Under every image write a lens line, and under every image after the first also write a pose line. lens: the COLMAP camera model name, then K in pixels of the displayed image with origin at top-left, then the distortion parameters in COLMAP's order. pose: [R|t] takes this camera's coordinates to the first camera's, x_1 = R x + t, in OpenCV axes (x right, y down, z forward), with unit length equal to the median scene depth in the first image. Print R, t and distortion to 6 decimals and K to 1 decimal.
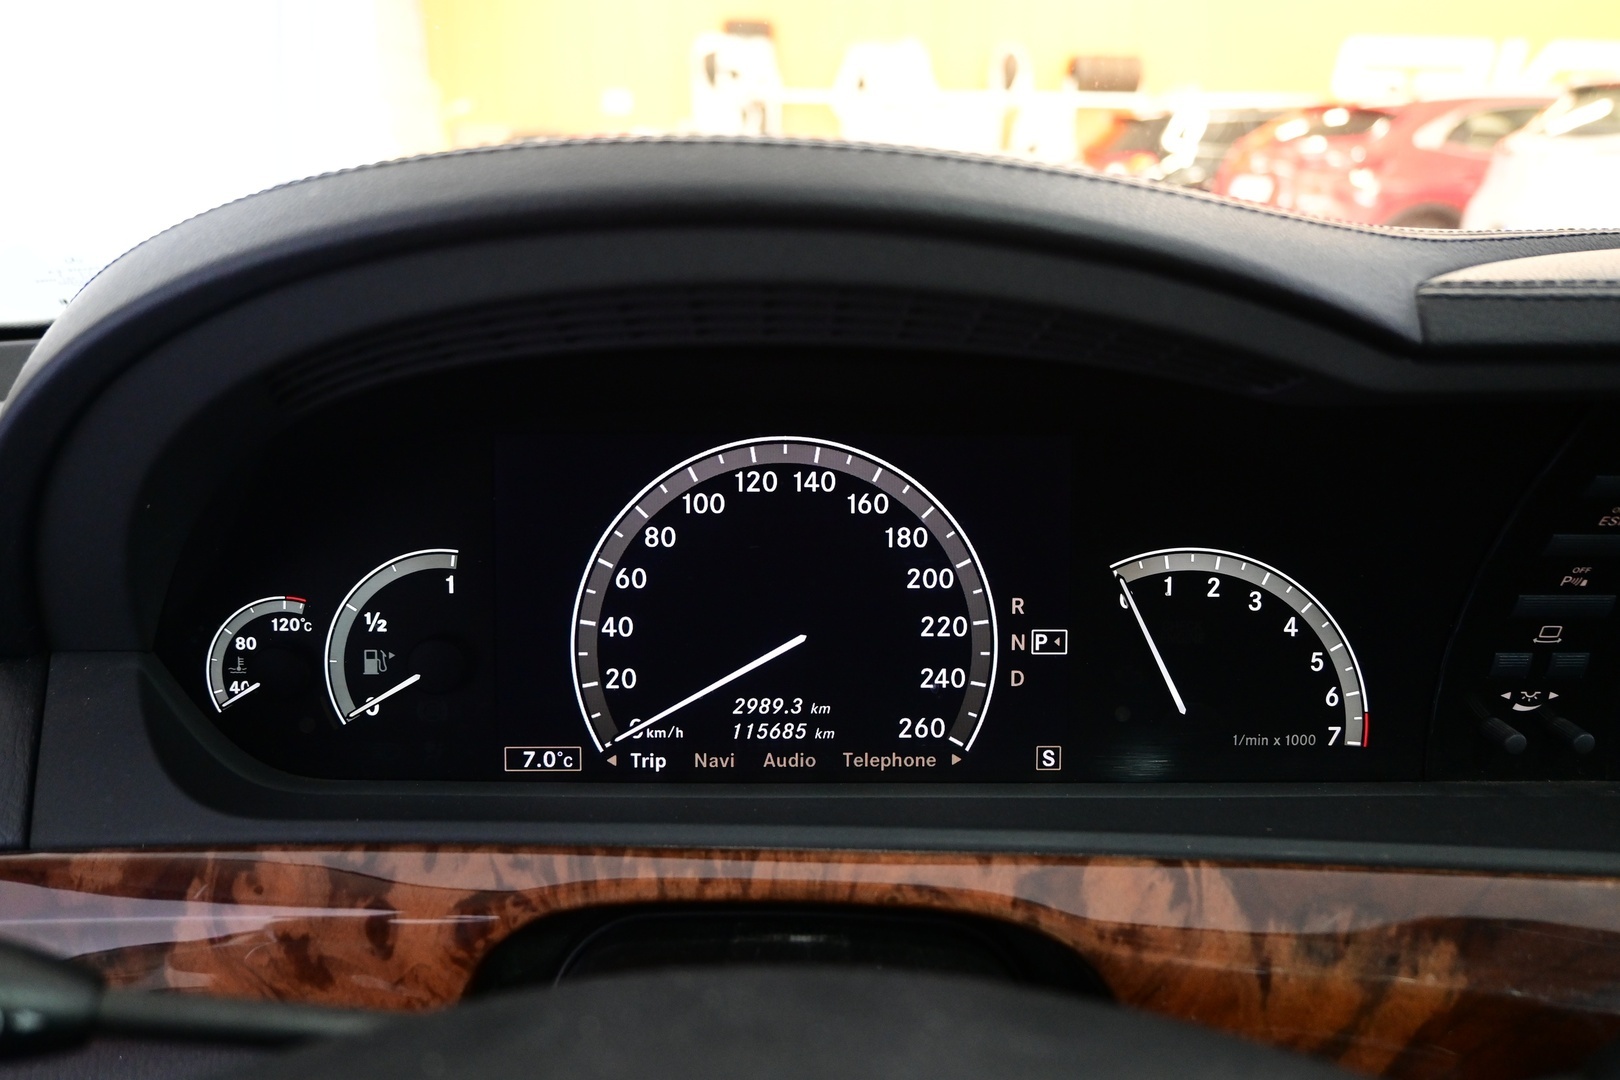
lens RADIAL K [[1234.8, 0, 810.0], [0, 1234.8, 540.0], [0, 0, 1]] dist [-0.007139, -0.007491]
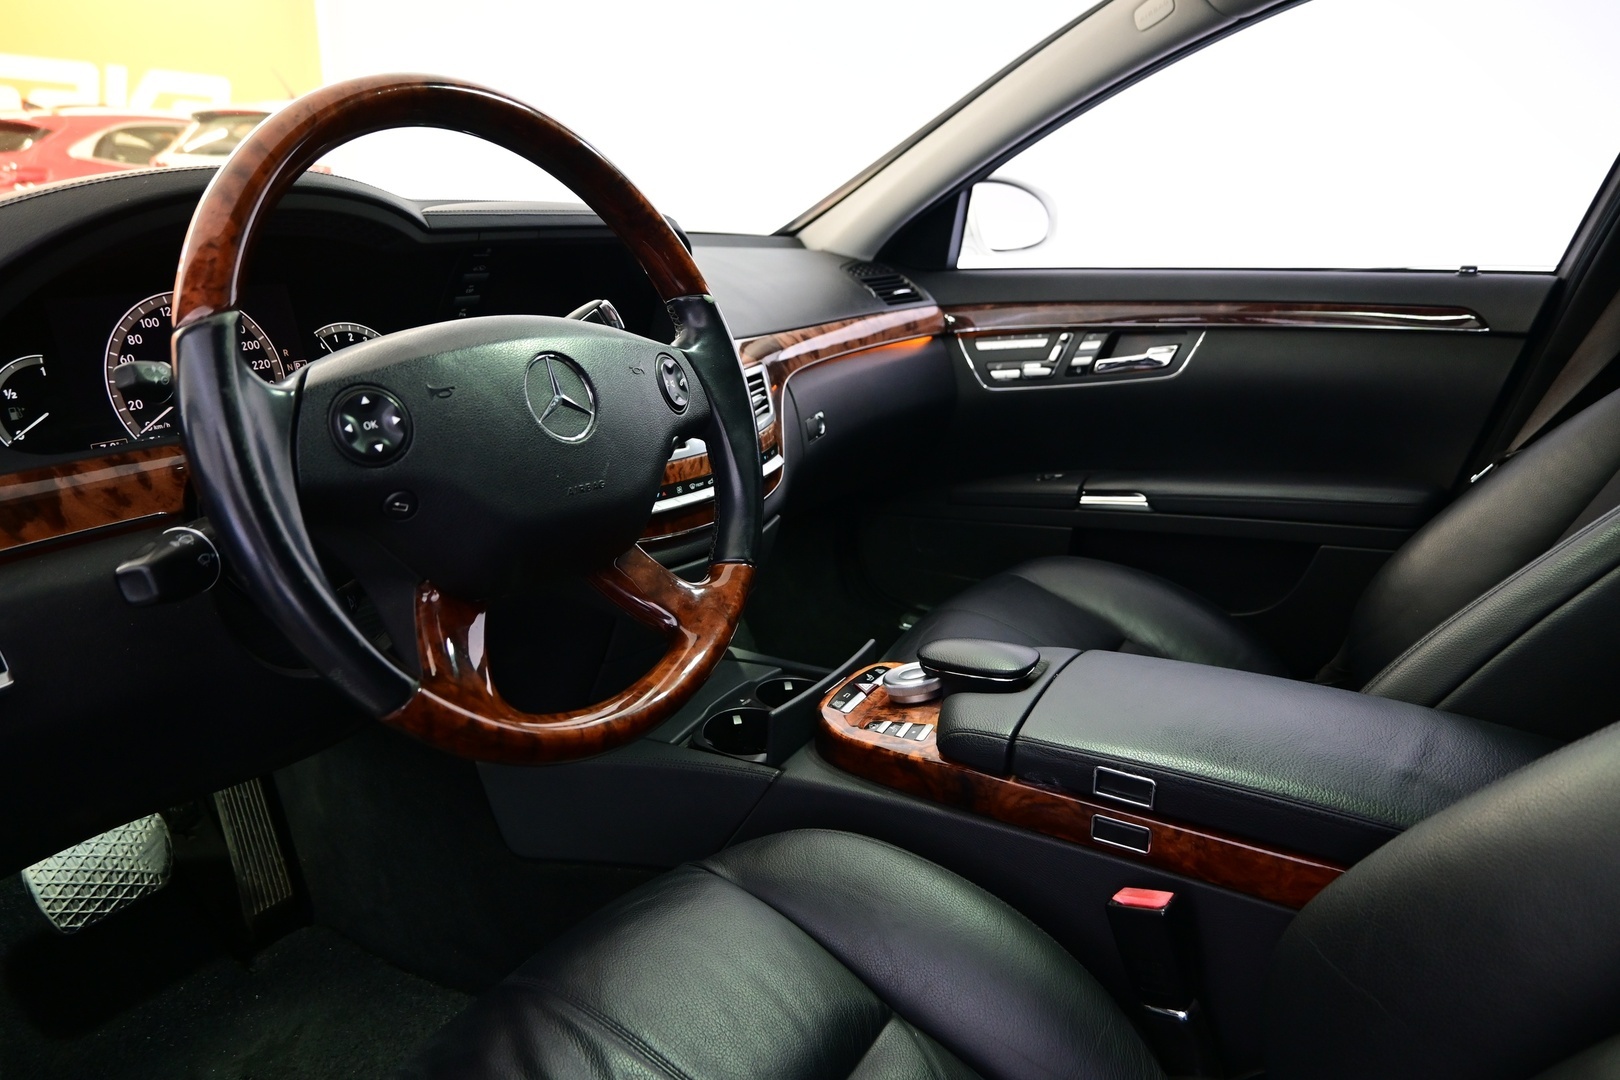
lens RADIAL K [[1111.3, 0, 810.0], [0, 1111.3, 540.0], [0, 0, 1]] dist [-0.000654, 0.000243]
pose [[0.518447, -0.252779, 0.816894, -1.218412], [0.237652, 0.960267, 0.146317, 0.341431], [-0.821422, 0.118279, 0.557921, -1.084984]]
